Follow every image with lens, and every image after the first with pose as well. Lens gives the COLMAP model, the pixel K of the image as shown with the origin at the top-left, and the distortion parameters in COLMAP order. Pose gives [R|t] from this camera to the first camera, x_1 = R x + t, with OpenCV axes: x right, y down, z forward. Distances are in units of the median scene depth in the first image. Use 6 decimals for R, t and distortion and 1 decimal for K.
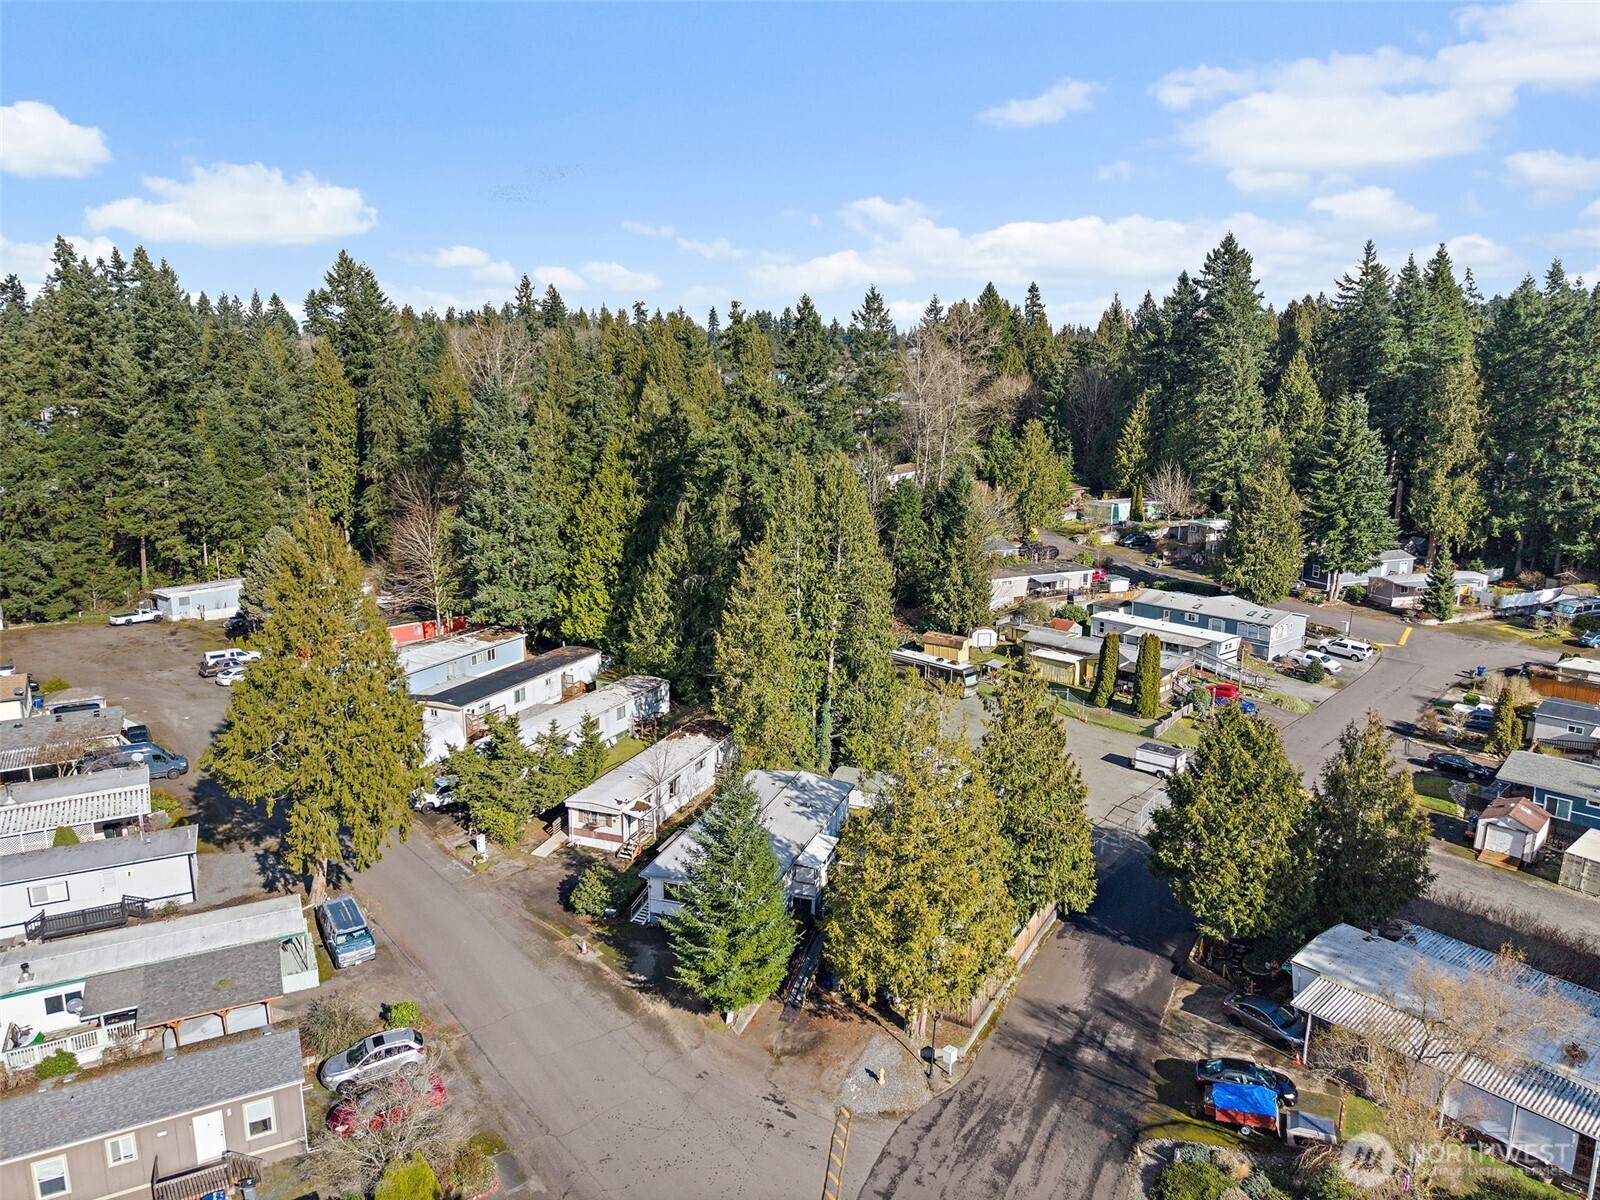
lens RADIAL K [[1093.6, 0, 798.2], [0, 1093.6, 595.9], [0, 0, 1]] dist [0.038680, -0.045033]
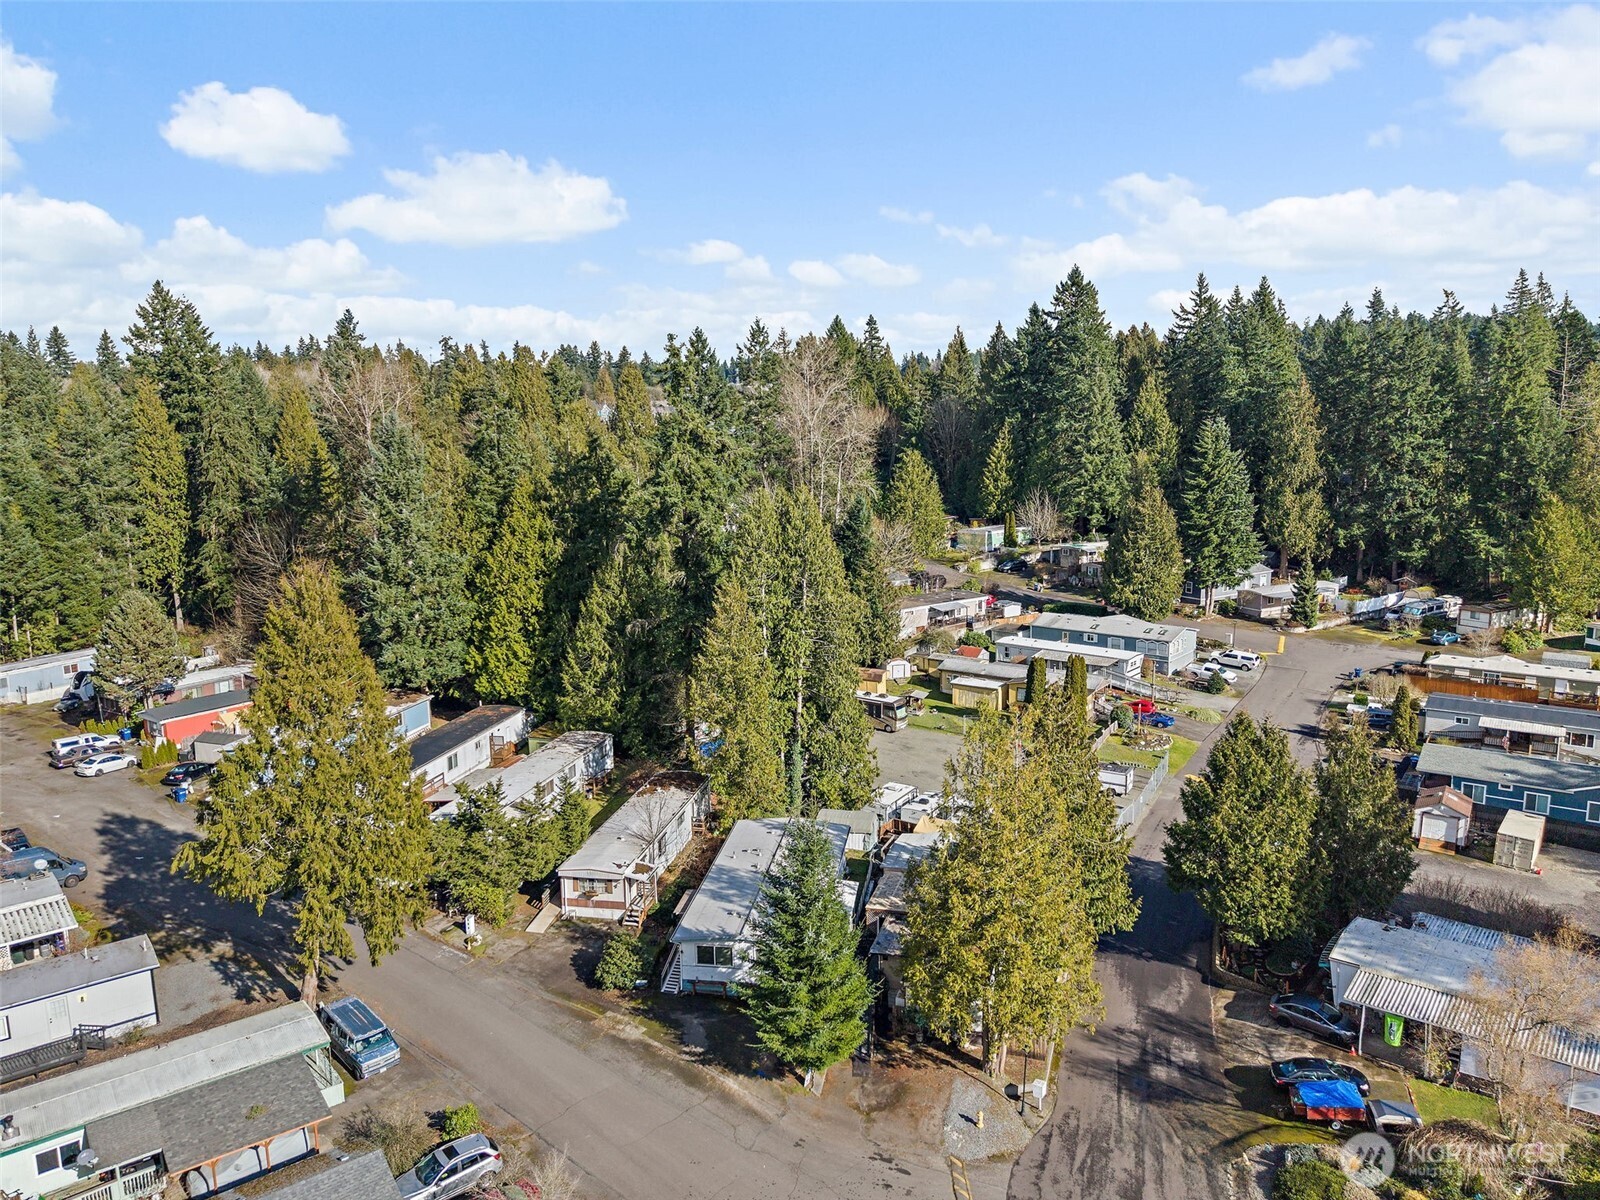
lens RADIAL K [[1130.5, 0, 800.0], [0, 1130.5, 600.0], [0, 0, 1]] dist [0.035744, -0.039411]
pose [[0.982685, -0.049425, 0.178571, -0.116617], [0.055276, 0.998080, -0.027935, -0.001118], [-0.176848, 0.037322, 0.983530, 0.011224]]
